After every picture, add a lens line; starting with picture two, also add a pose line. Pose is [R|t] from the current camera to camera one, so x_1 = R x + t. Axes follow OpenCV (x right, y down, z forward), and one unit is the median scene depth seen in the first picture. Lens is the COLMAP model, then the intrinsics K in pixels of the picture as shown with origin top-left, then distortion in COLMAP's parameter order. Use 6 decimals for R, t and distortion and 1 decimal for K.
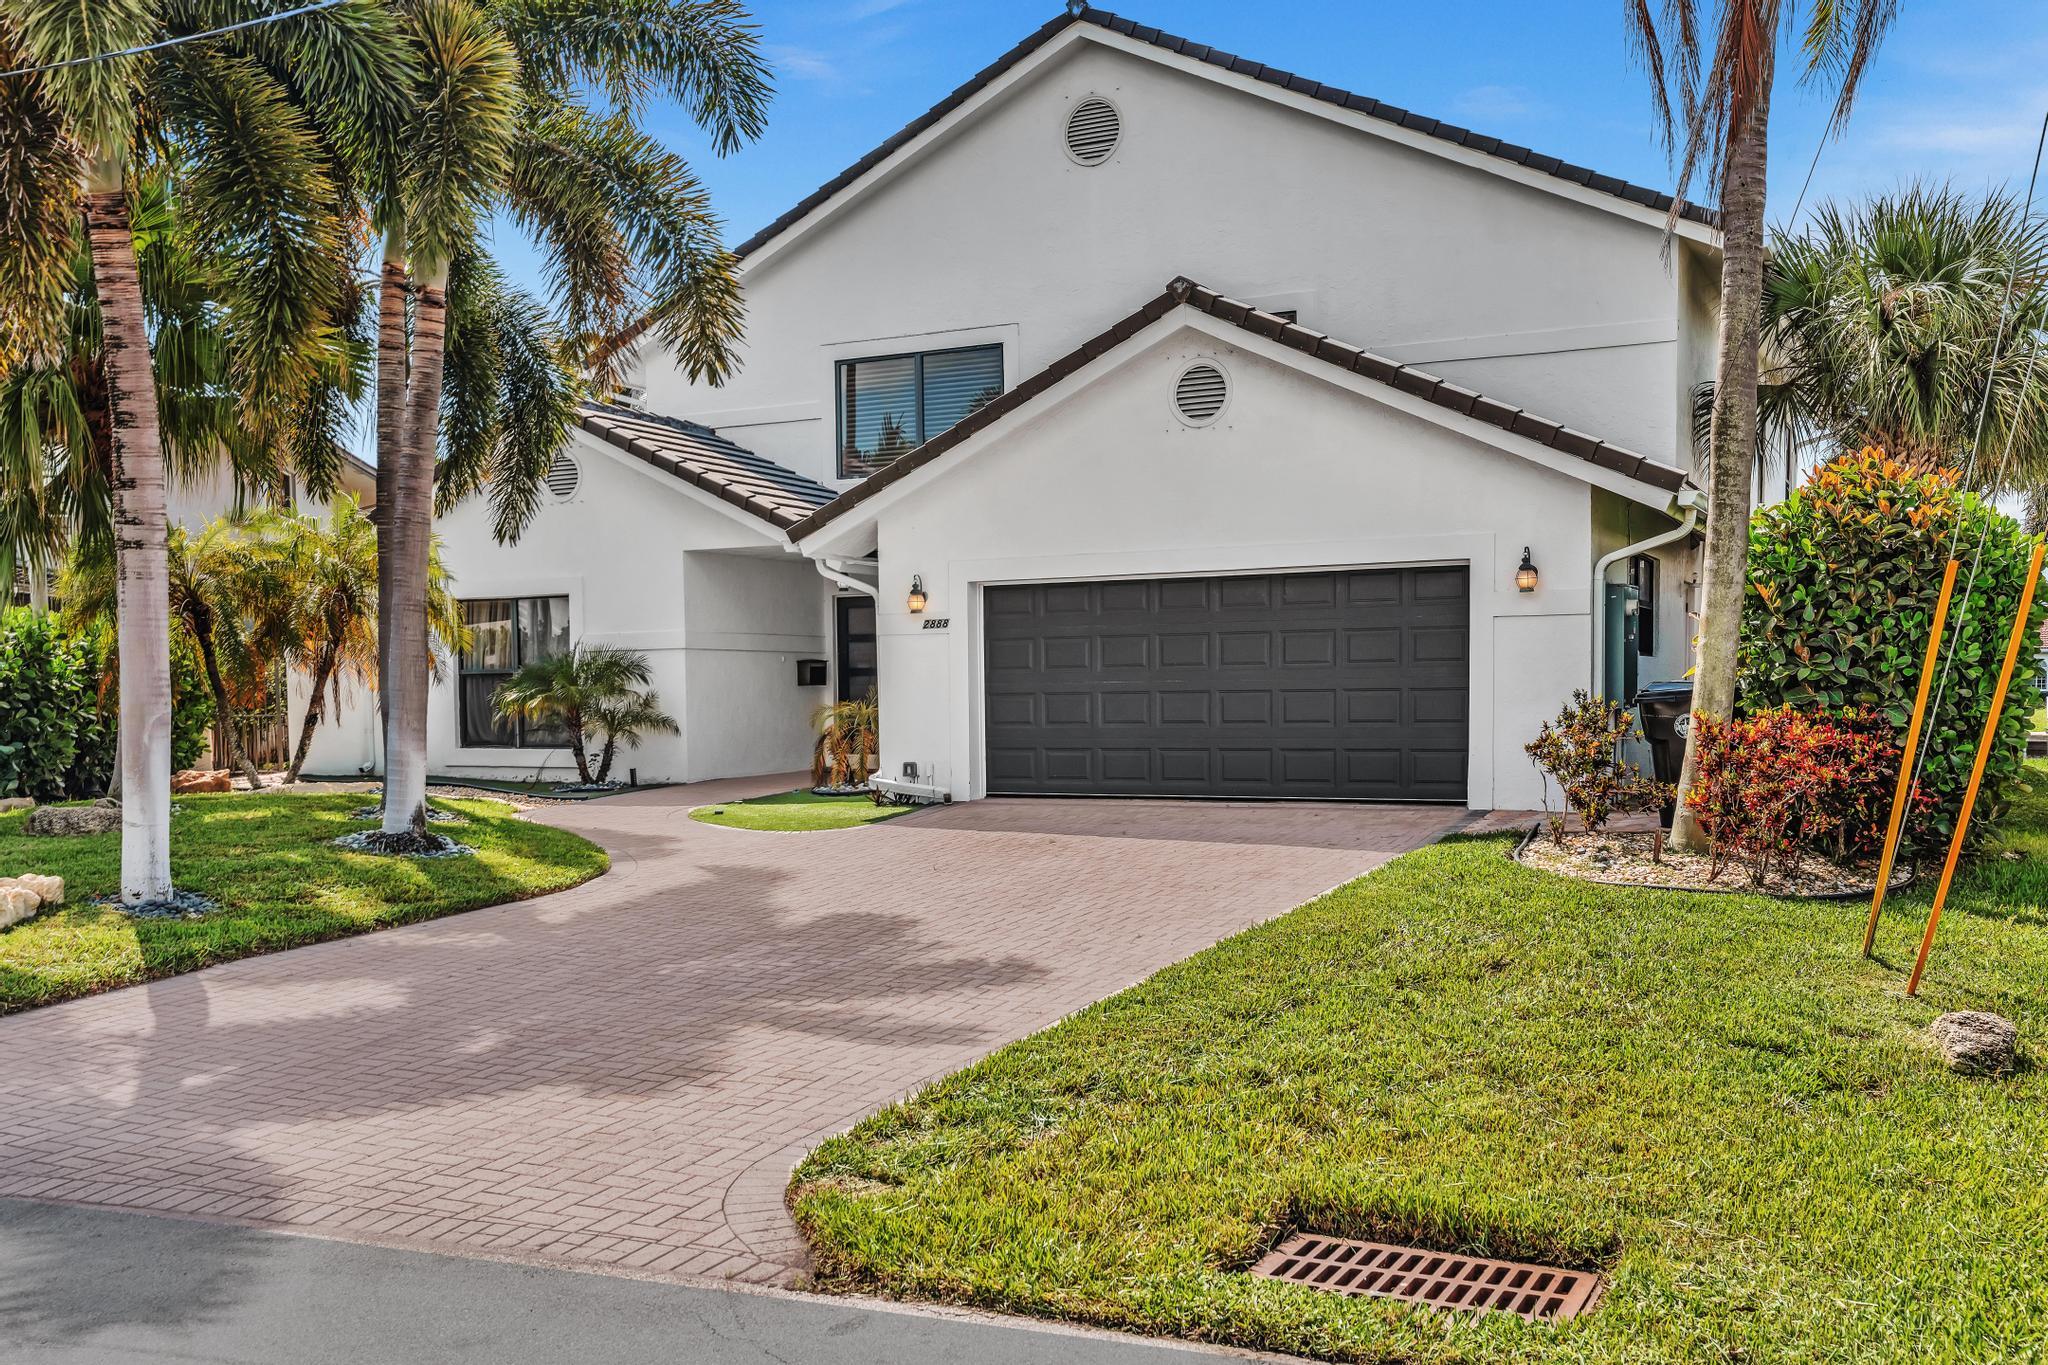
lens RADIAL K [[928.8, 0, 1022.1], [0, 928.8, 674.8], [0, 0, 1]] dist [0.000702, 0.000526]
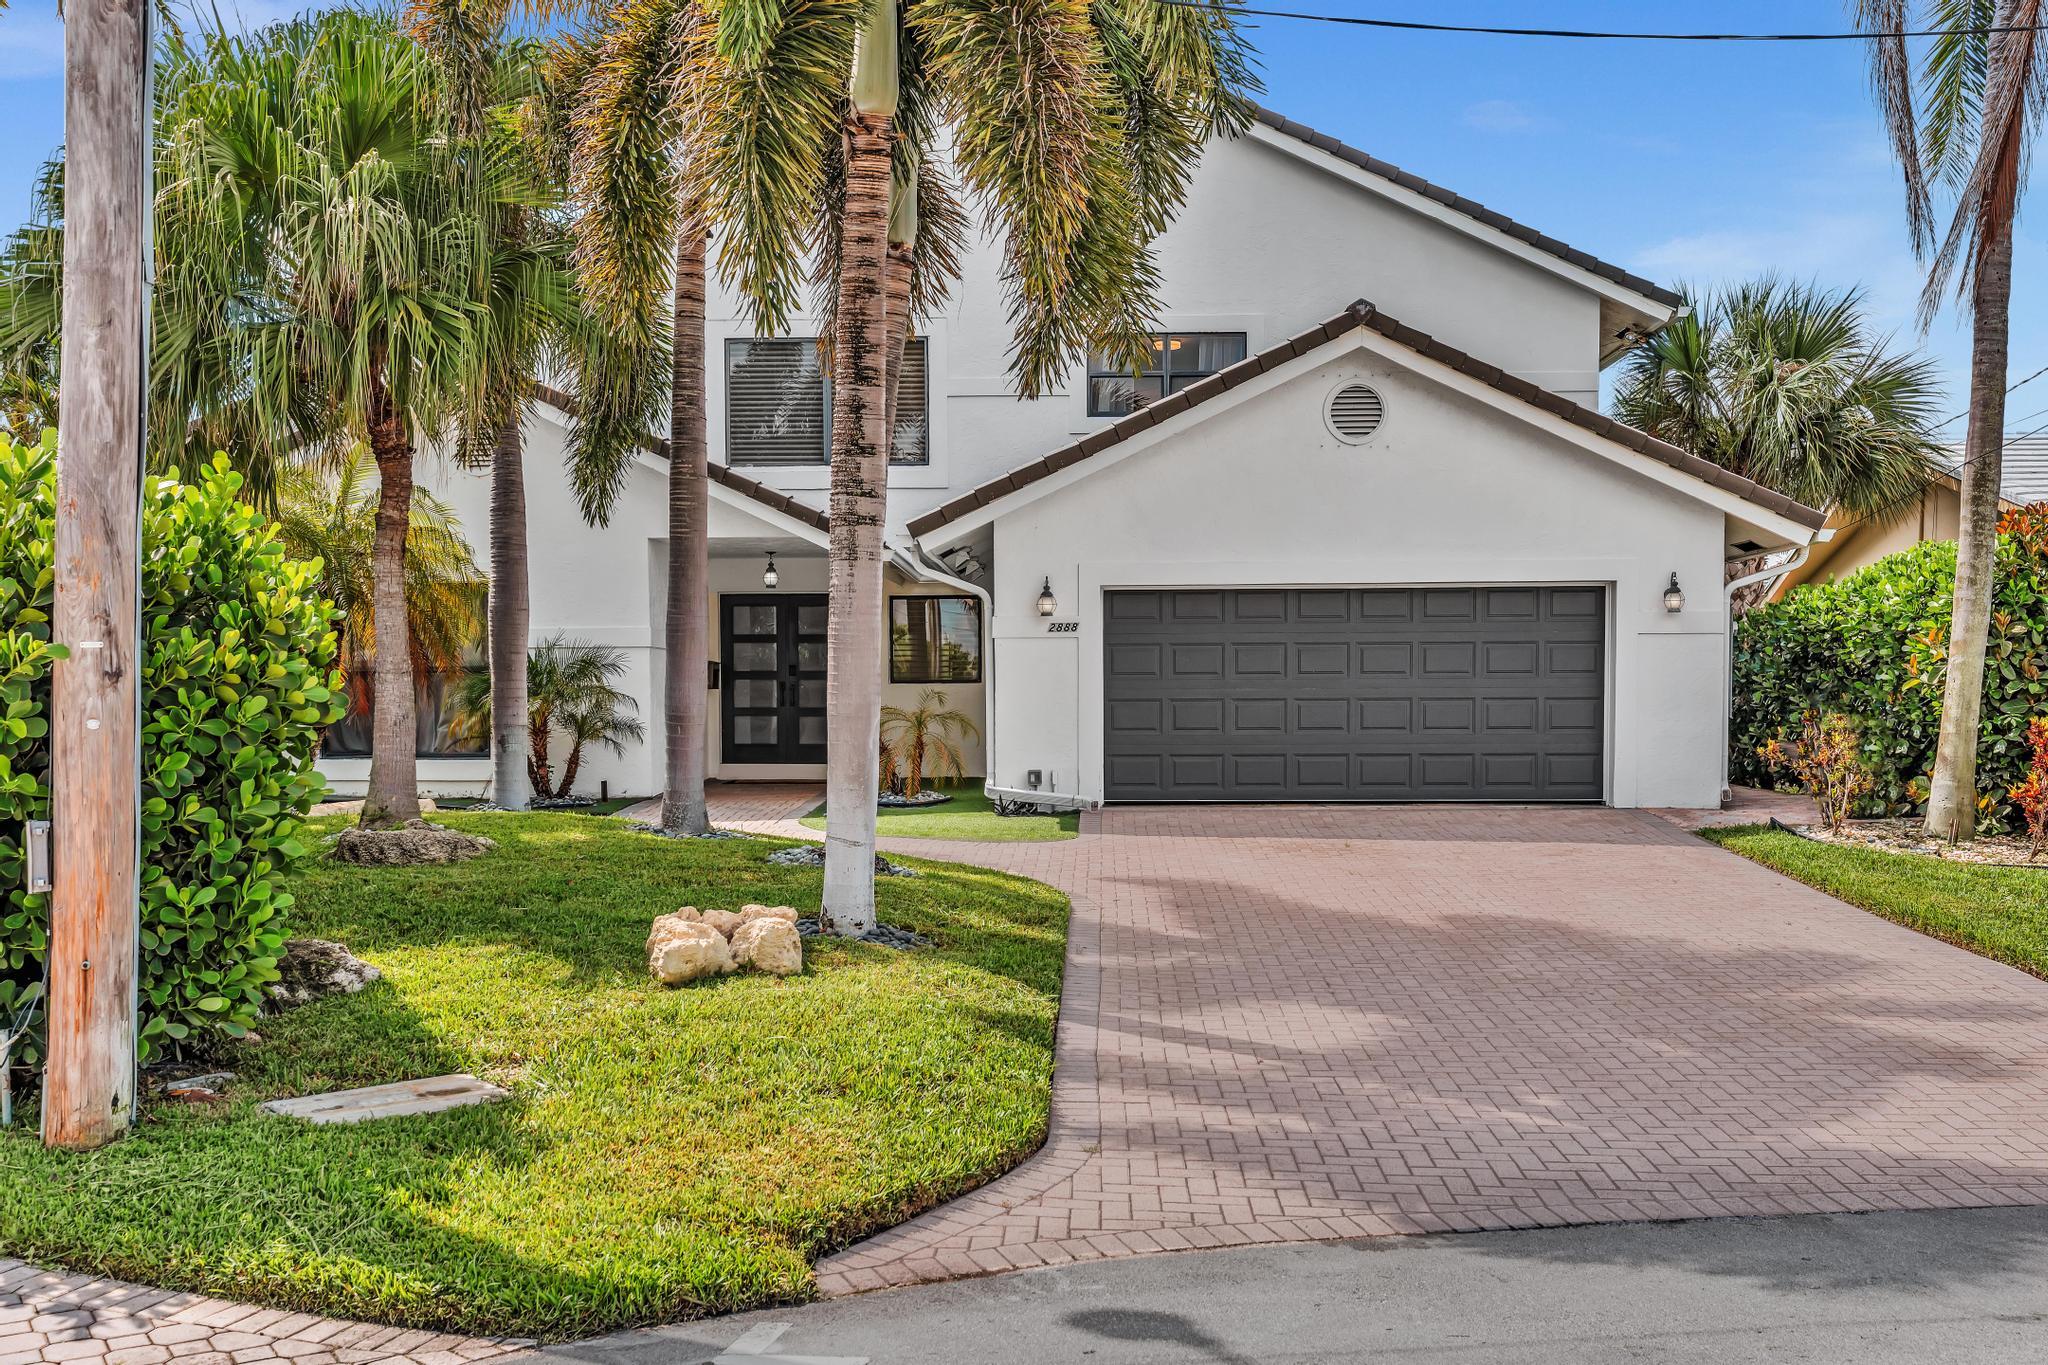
lens RADIAL K [[956.8, 0, 991.0], [0, 956.8, 675.9], [0, 0, 1]] dist [0.000238, 0.001058]
pose [[0.976420, 0.012847, 0.215499, -0.450052], [-0.011669, 0.999909, -0.006739, 0.004335], [-0.215566, 0.004066, 0.976481, 0.045289]]
